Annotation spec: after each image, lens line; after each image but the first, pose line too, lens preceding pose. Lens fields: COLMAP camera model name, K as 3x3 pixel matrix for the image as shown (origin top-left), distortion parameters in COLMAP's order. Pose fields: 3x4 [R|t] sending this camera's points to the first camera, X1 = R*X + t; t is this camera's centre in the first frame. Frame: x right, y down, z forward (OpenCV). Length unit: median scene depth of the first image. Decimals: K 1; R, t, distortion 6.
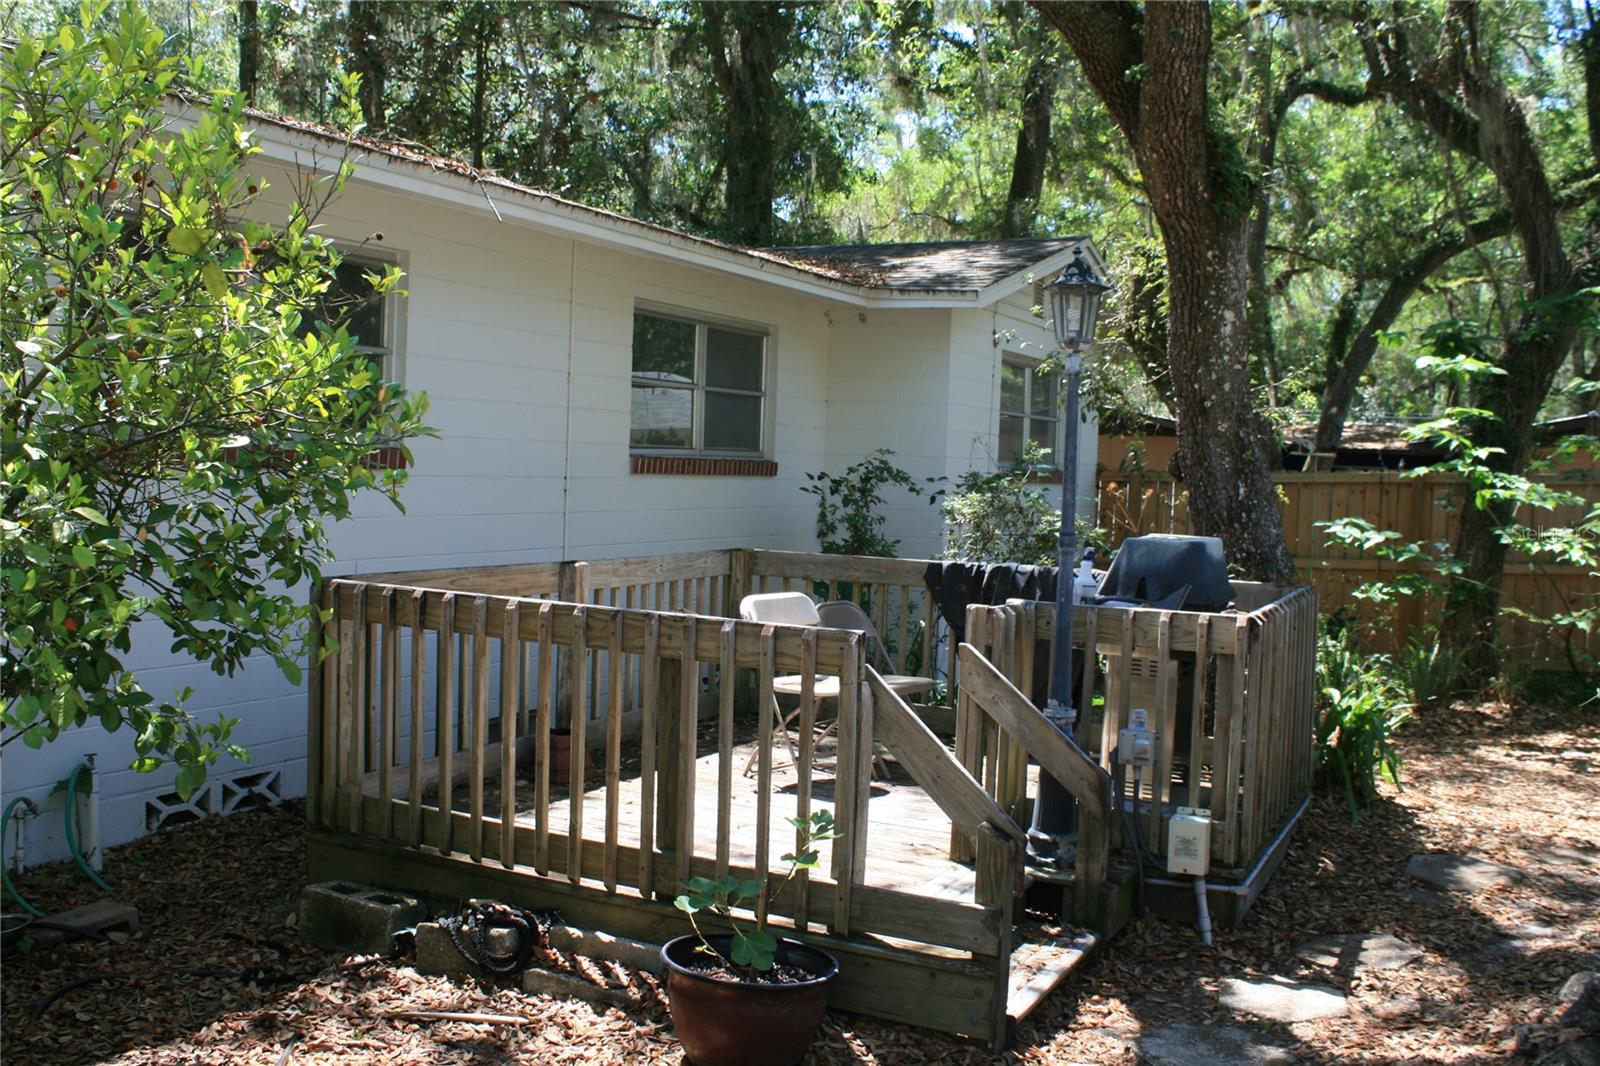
lens RADIAL K [[1492.7, 0, 799.5], [0, 1492.7, 528.9], [0, 0, 1]] dist [-0.096075, 0.000000]
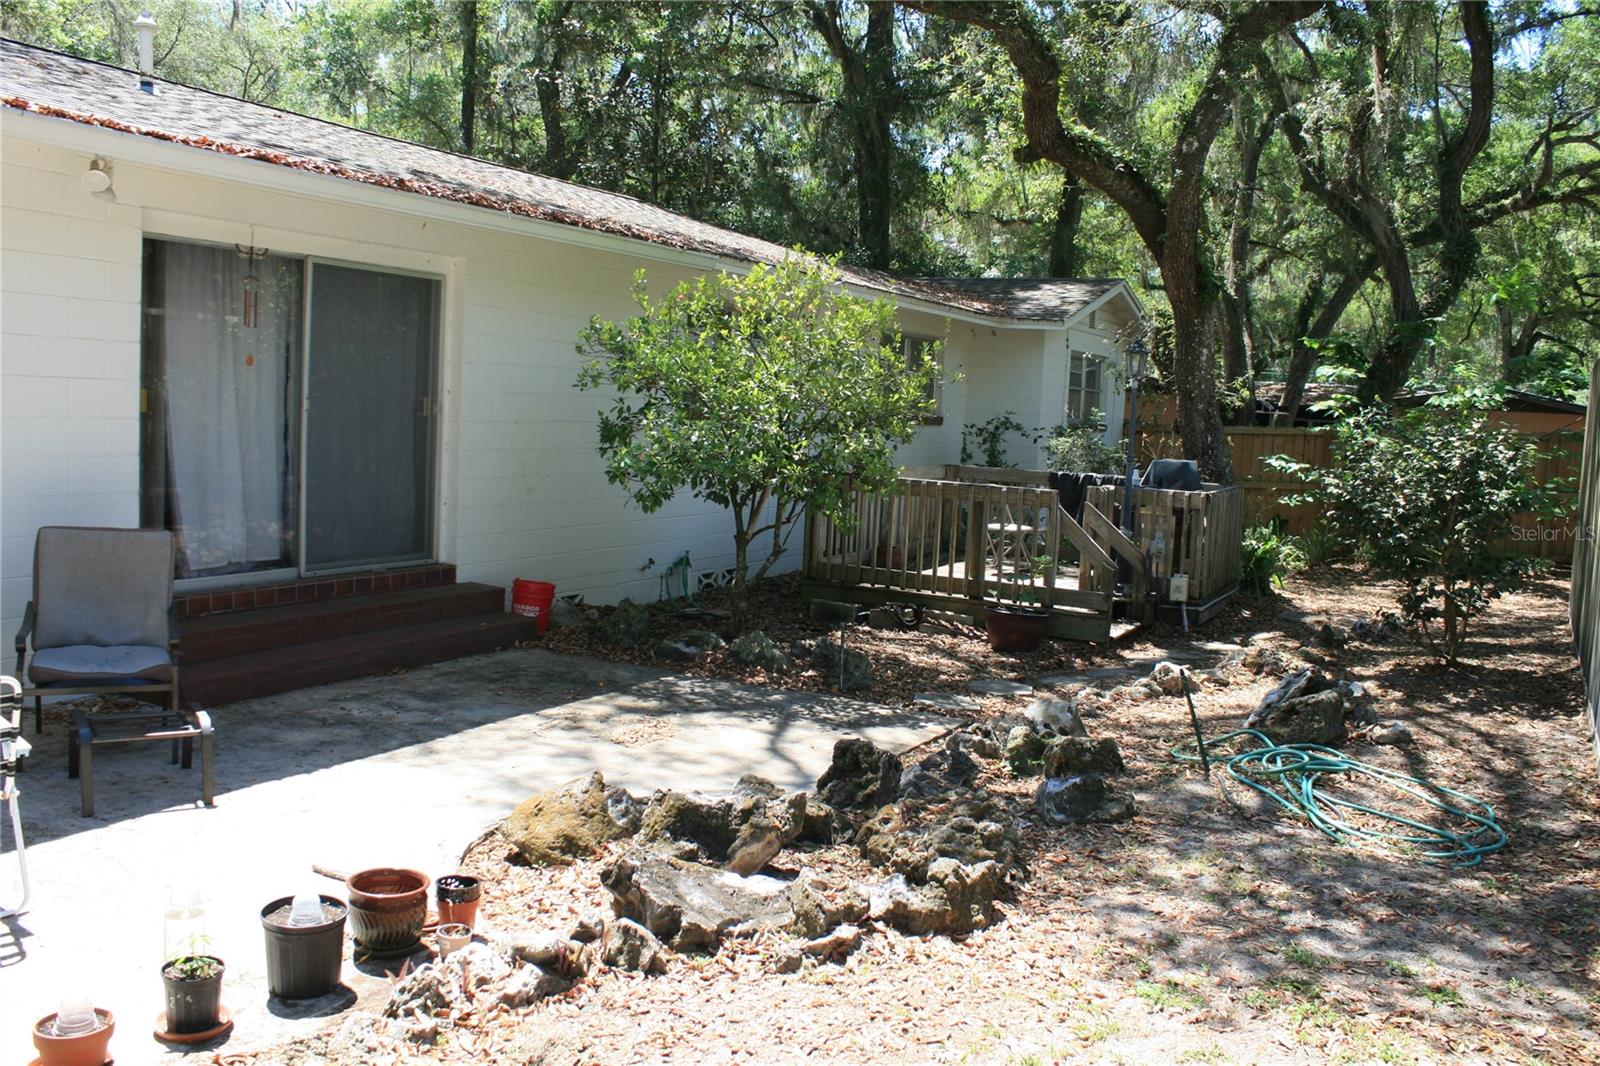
lens RADIAL K [[1484.9, 0, 799.4], [0, 1484.9, 539.4], [0, 0, 1]] dist [-0.048627, 0.000000]
pose [[0.999884, 0.014179, 0.005557, -0.197494], [-0.014442, 0.998618, 0.050535, 0.012321], [-0.004833, -0.050609, 0.998707, -0.748862]]
